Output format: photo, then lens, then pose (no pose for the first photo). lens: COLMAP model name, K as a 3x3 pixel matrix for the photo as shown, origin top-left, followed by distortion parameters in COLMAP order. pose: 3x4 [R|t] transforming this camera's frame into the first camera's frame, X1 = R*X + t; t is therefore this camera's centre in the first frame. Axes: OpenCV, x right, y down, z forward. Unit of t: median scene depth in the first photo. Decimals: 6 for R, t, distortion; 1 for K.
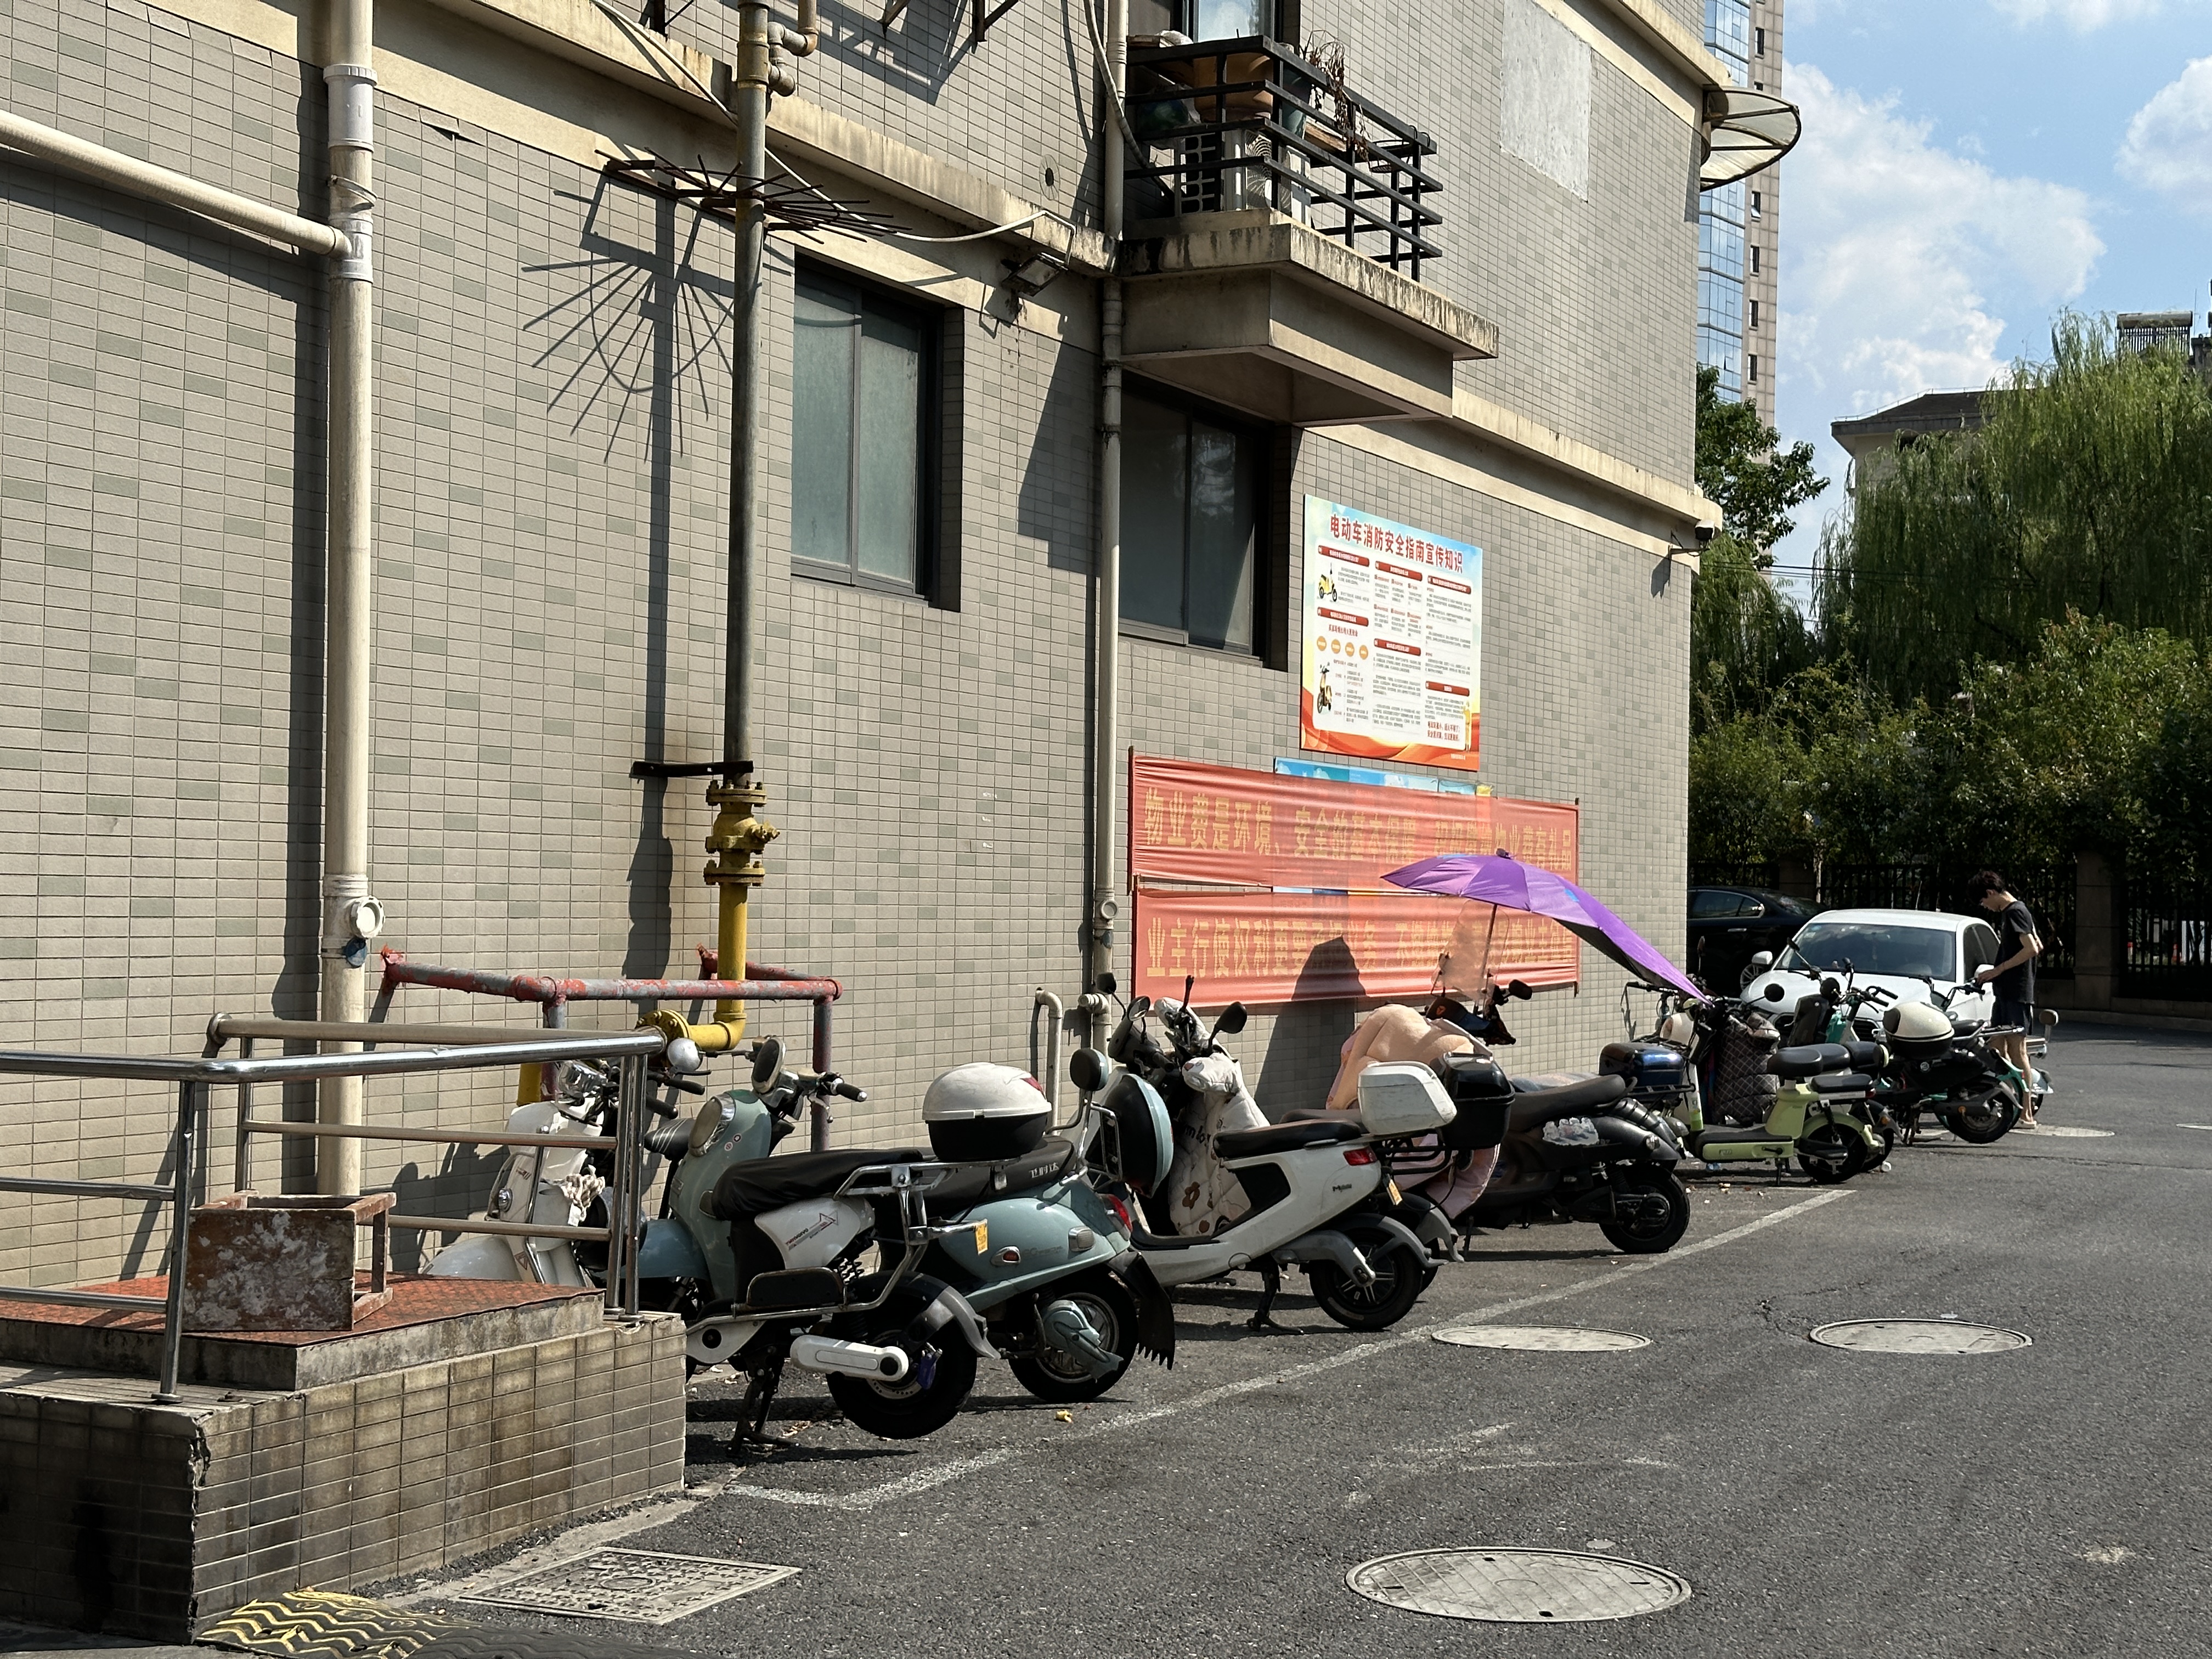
lens RADIAL K [[3108.1, 0, 1106.0], [0, 3108.1, 829.5], [0, 0, 1]] dist [0.010444, 0.022996]
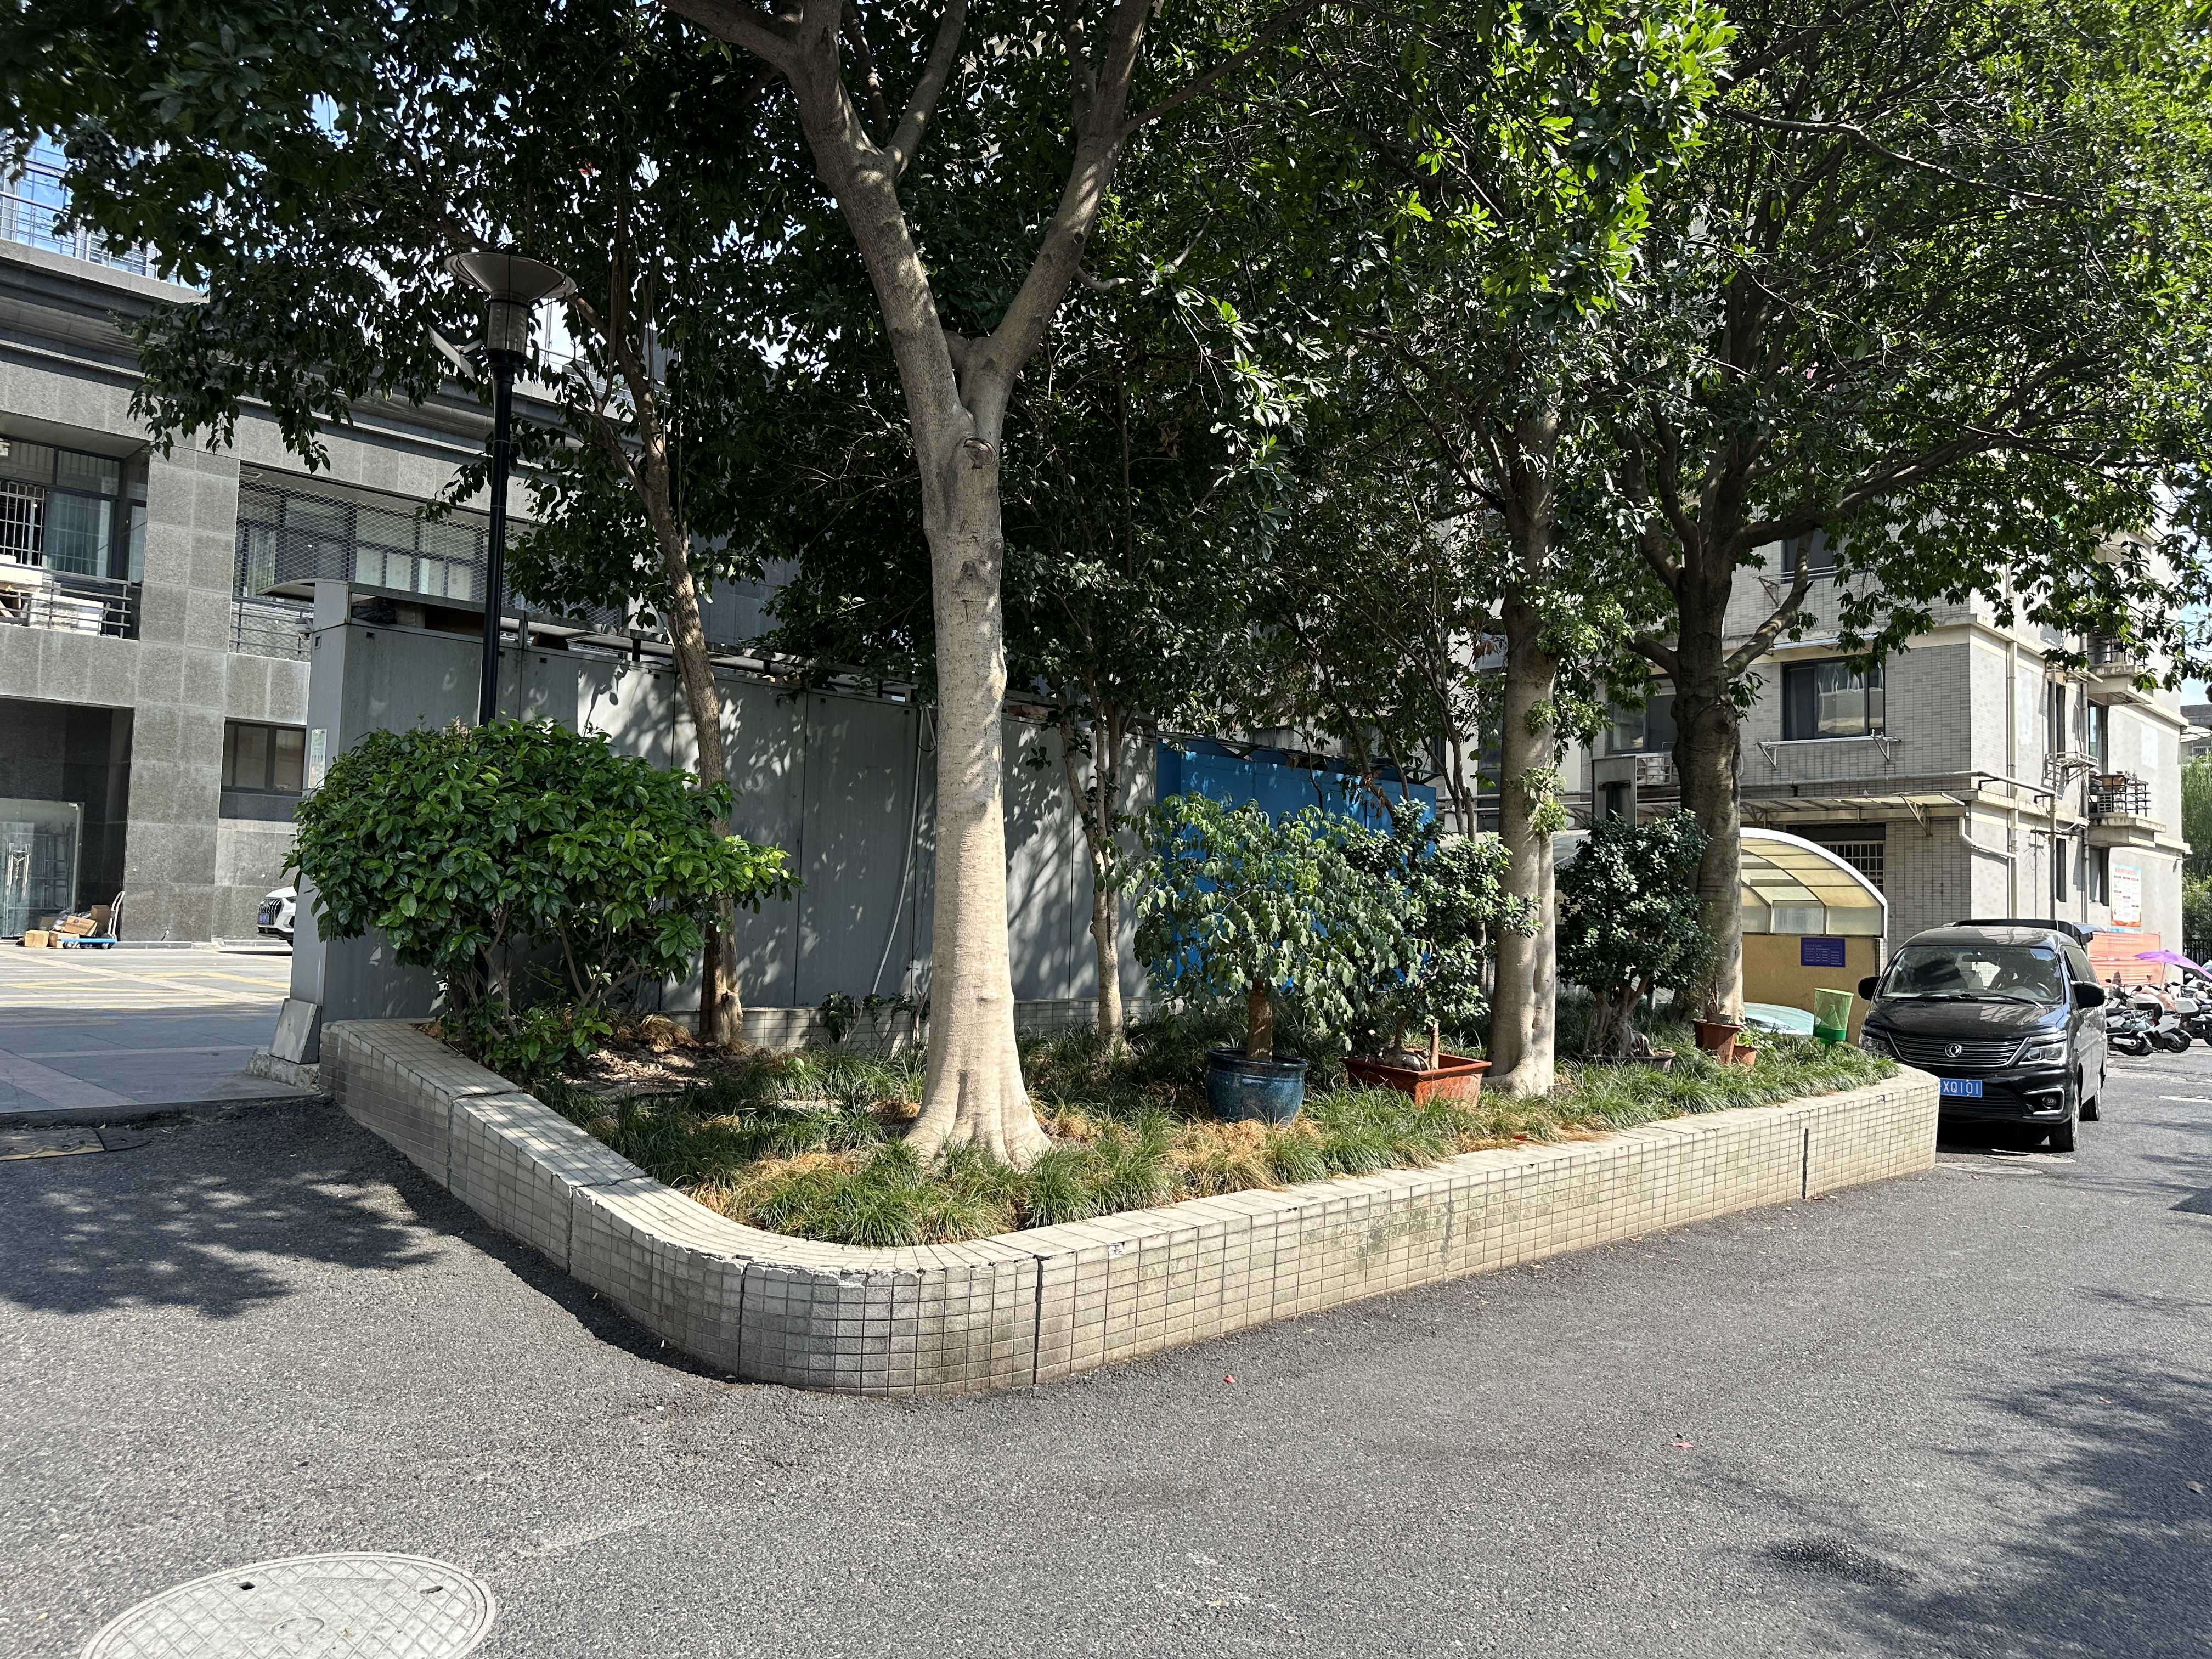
lens RADIAL K [[1539.0, 0, 1142.9], [0, 1539.0, 827.0], [0, 0, 1]] dist [0.070209, -0.096245]
pose [[0.955828, -0.002236, -0.293919, -0.553319], [-0.009289, 0.999242, -0.037807, -0.064448], [0.293780, 0.038867, 0.955082, -1.362730]]
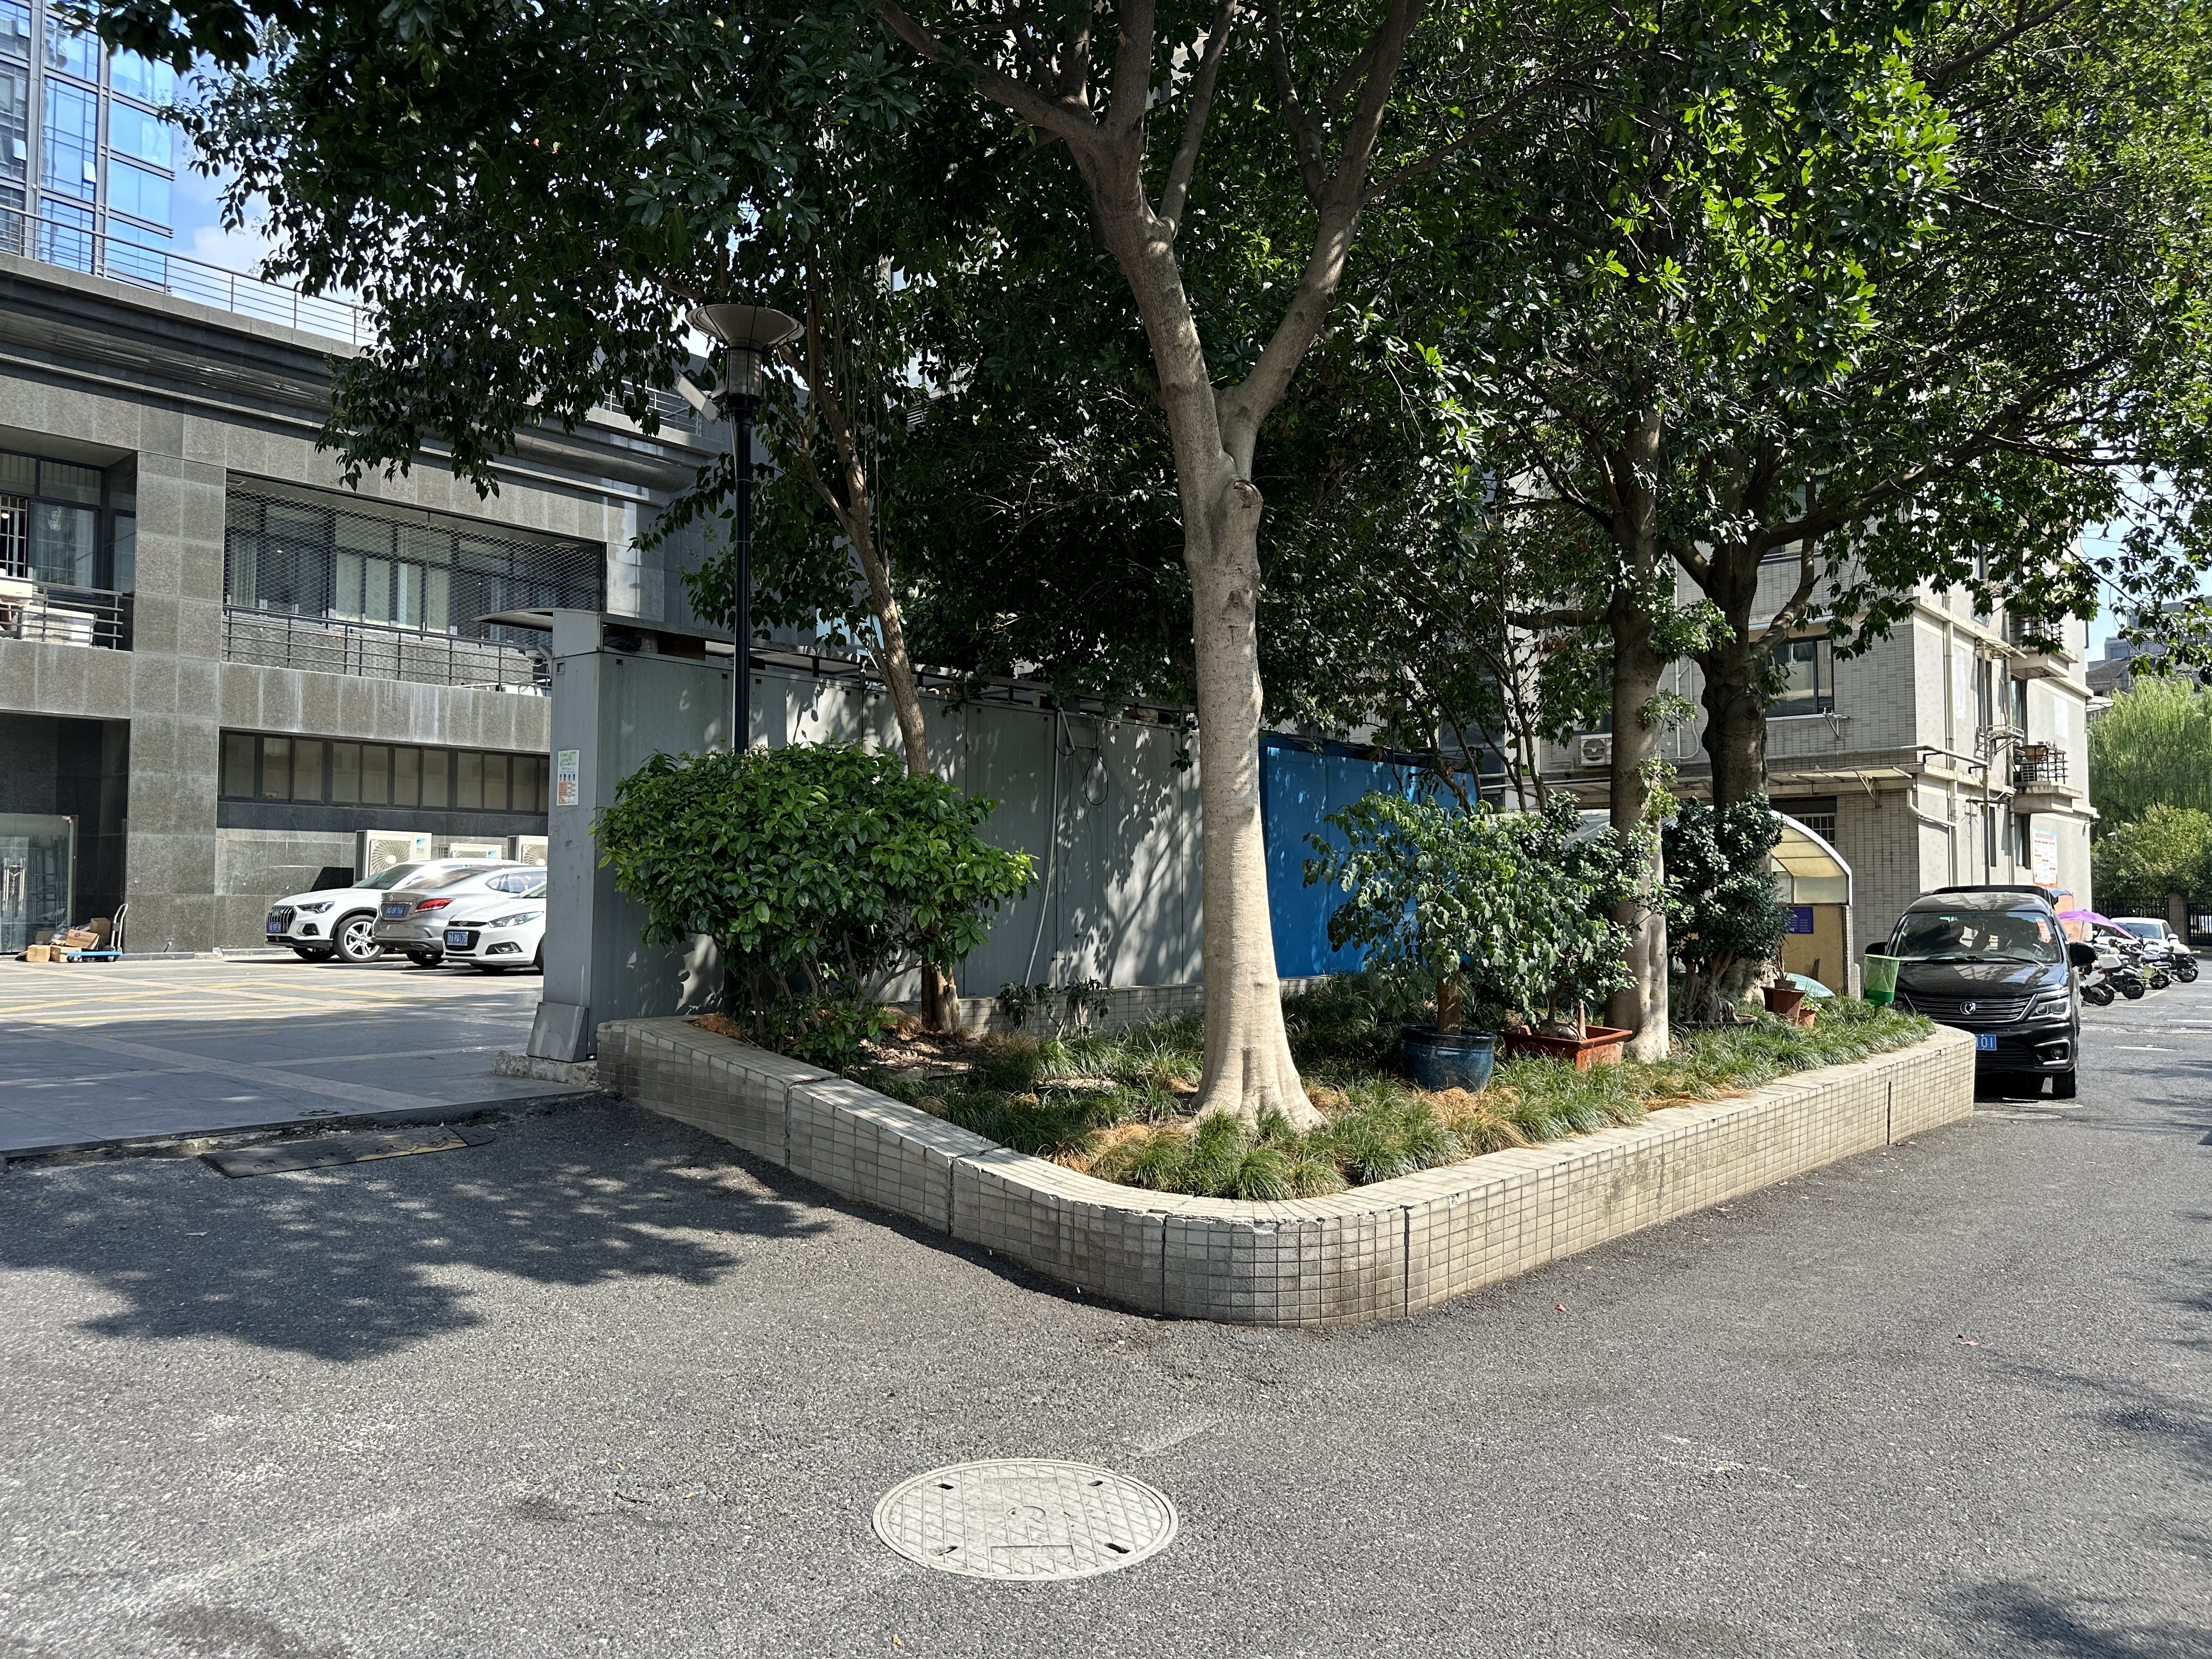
lens RADIAL K [[1545.7, 0, 1106.0], [0, 1545.7, 829.5], [0, 0, 1]] dist [0.048620, -0.058960]
pose [[0.969603, -0.020789, -0.243797, -0.657902], [0.015027, 0.999563, -0.025469, -0.069213], [0.244220, 0.021031, 0.969492, -1.447149]]
